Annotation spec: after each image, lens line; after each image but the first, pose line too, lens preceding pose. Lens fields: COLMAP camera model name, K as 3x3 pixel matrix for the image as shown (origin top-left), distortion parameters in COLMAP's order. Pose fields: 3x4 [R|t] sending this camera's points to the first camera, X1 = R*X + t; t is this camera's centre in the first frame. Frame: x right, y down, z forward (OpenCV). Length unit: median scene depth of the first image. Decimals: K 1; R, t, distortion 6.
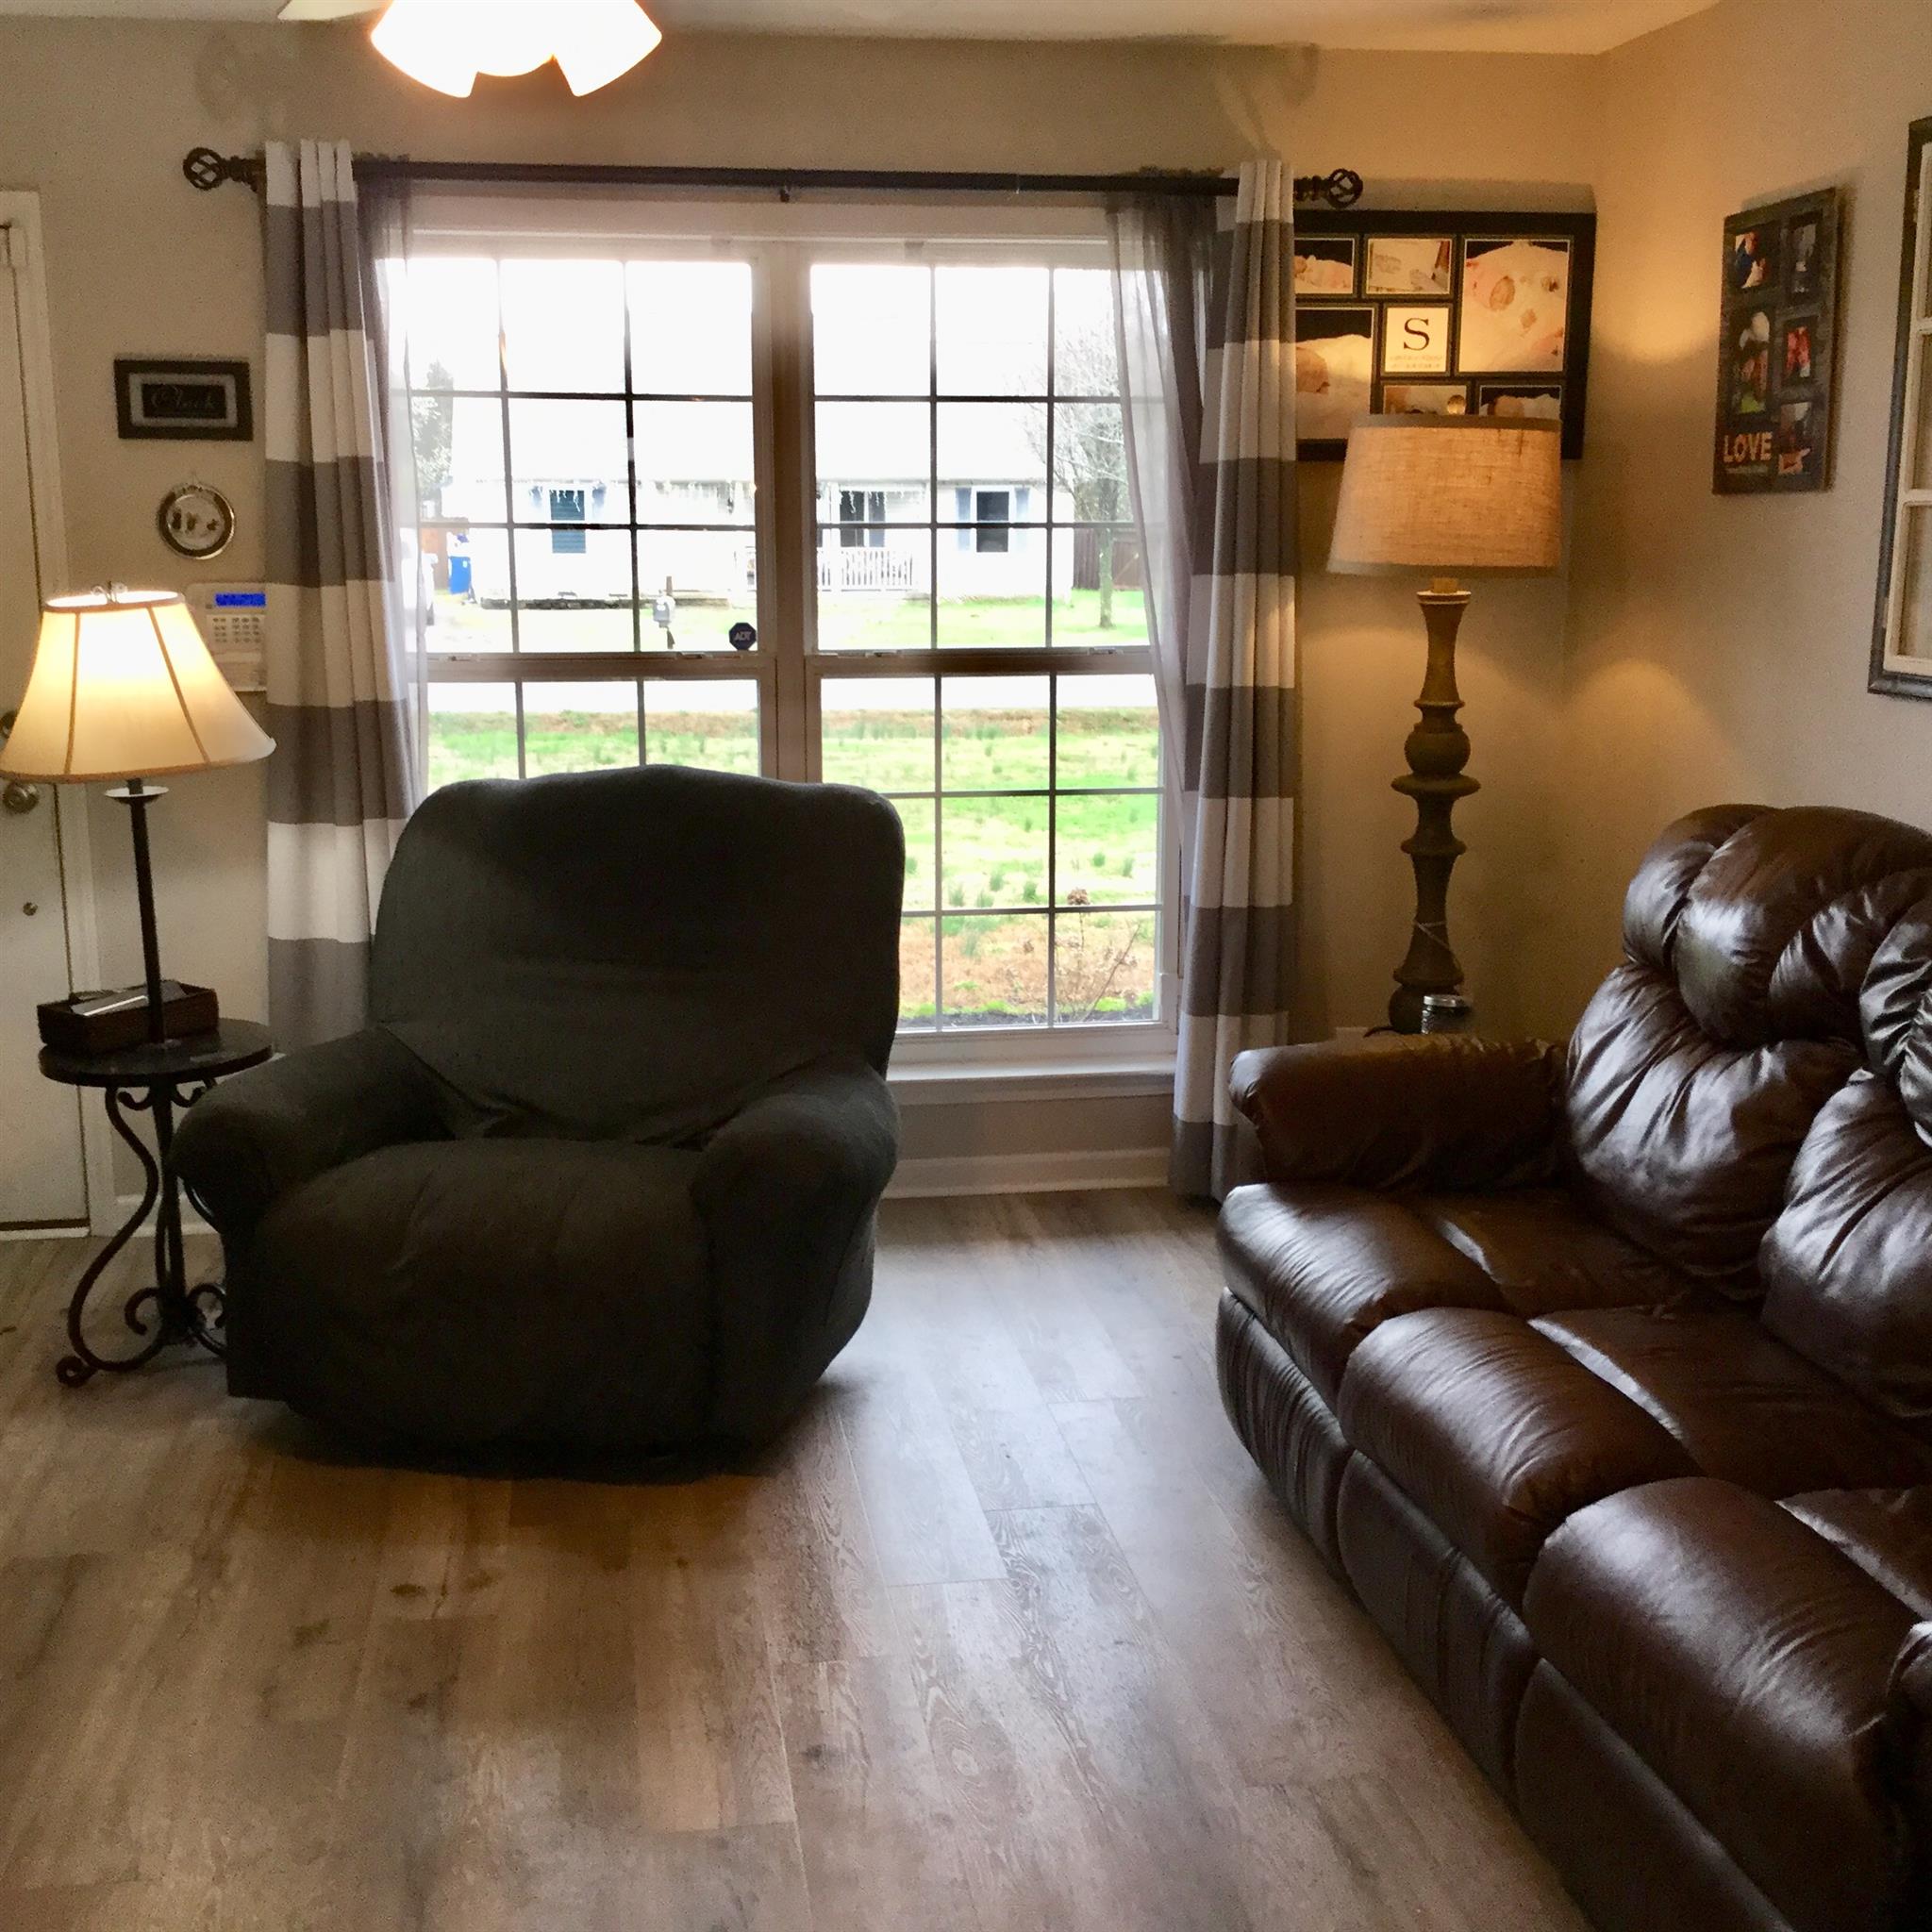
lens RADIAL K [[2335.3, 0, 922.6], [0, 2335.3, 970.7], [0, 0, 1]] dist [0.136666, -0.339977]
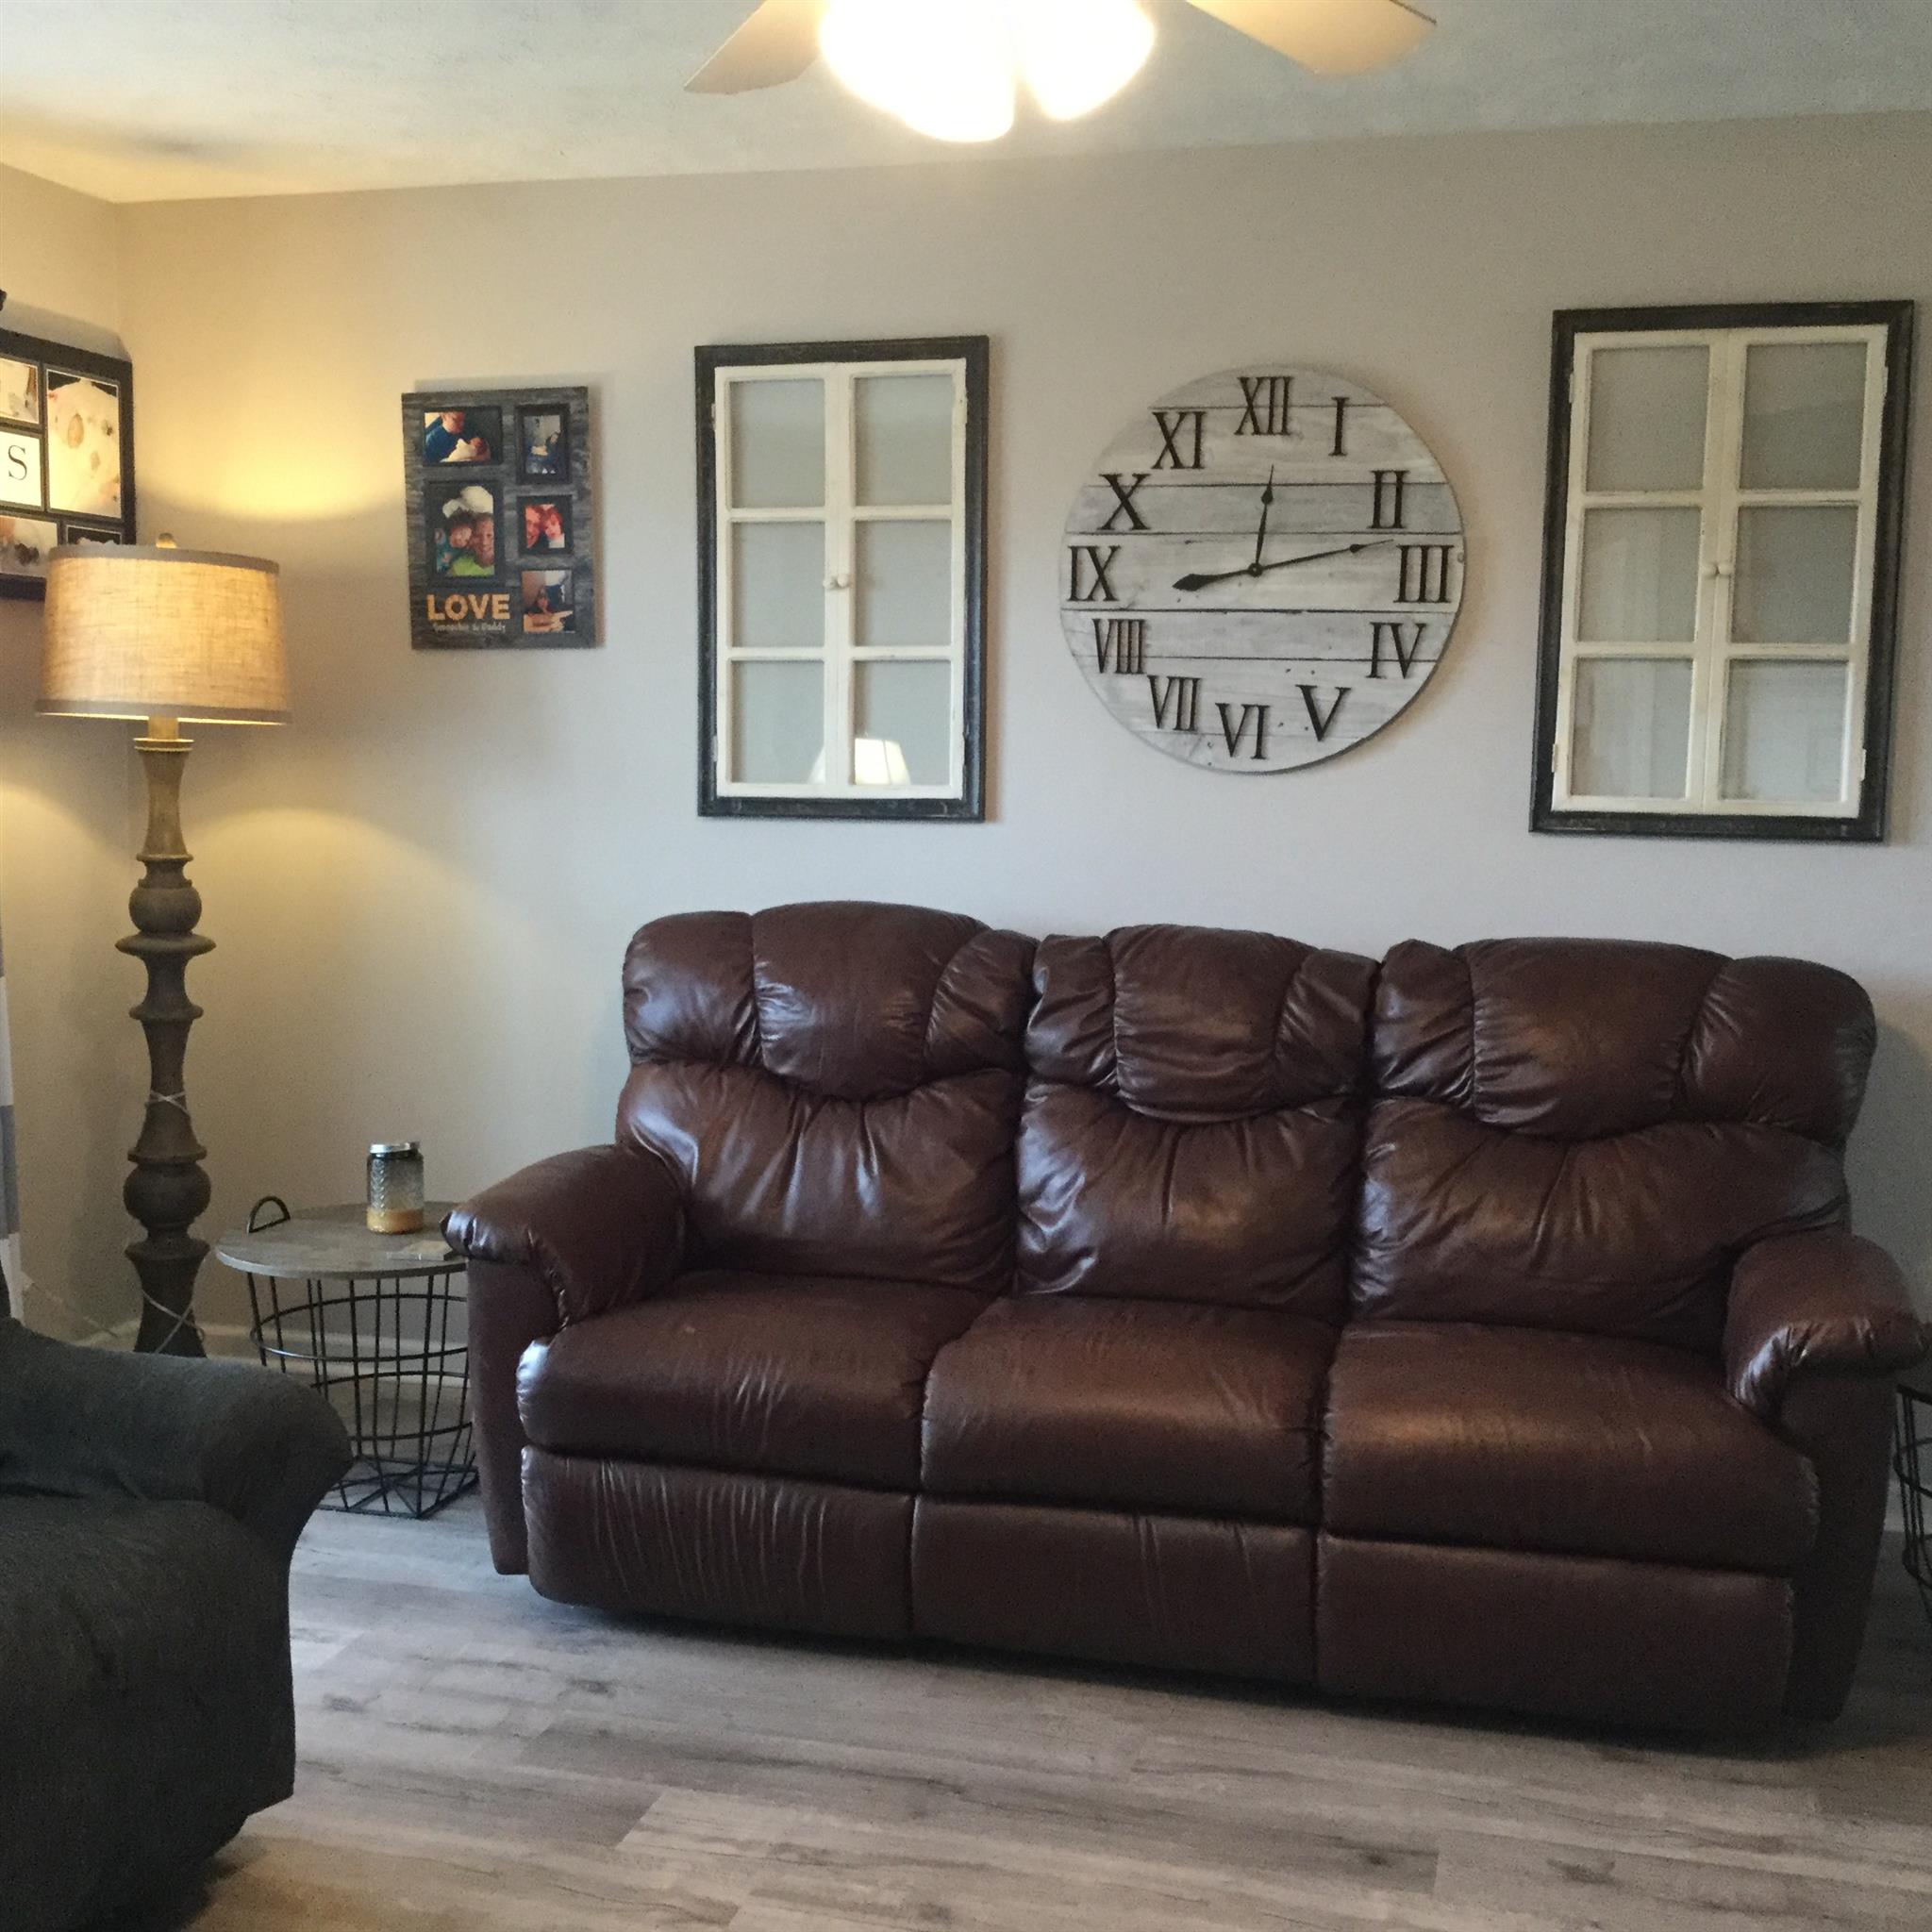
lens RADIAL K [[2335.3, 0, 922.6], [0, 2335.3, 970.7], [0, 0, 1]] dist [0.136666, -0.339977]
pose [[0.401401, -0.084279, 0.912017, -0.552578], [0.164779, 0.986155, 0.018607, -0.038694], [-0.900958, 0.142812, 0.409731, 0.371591]]
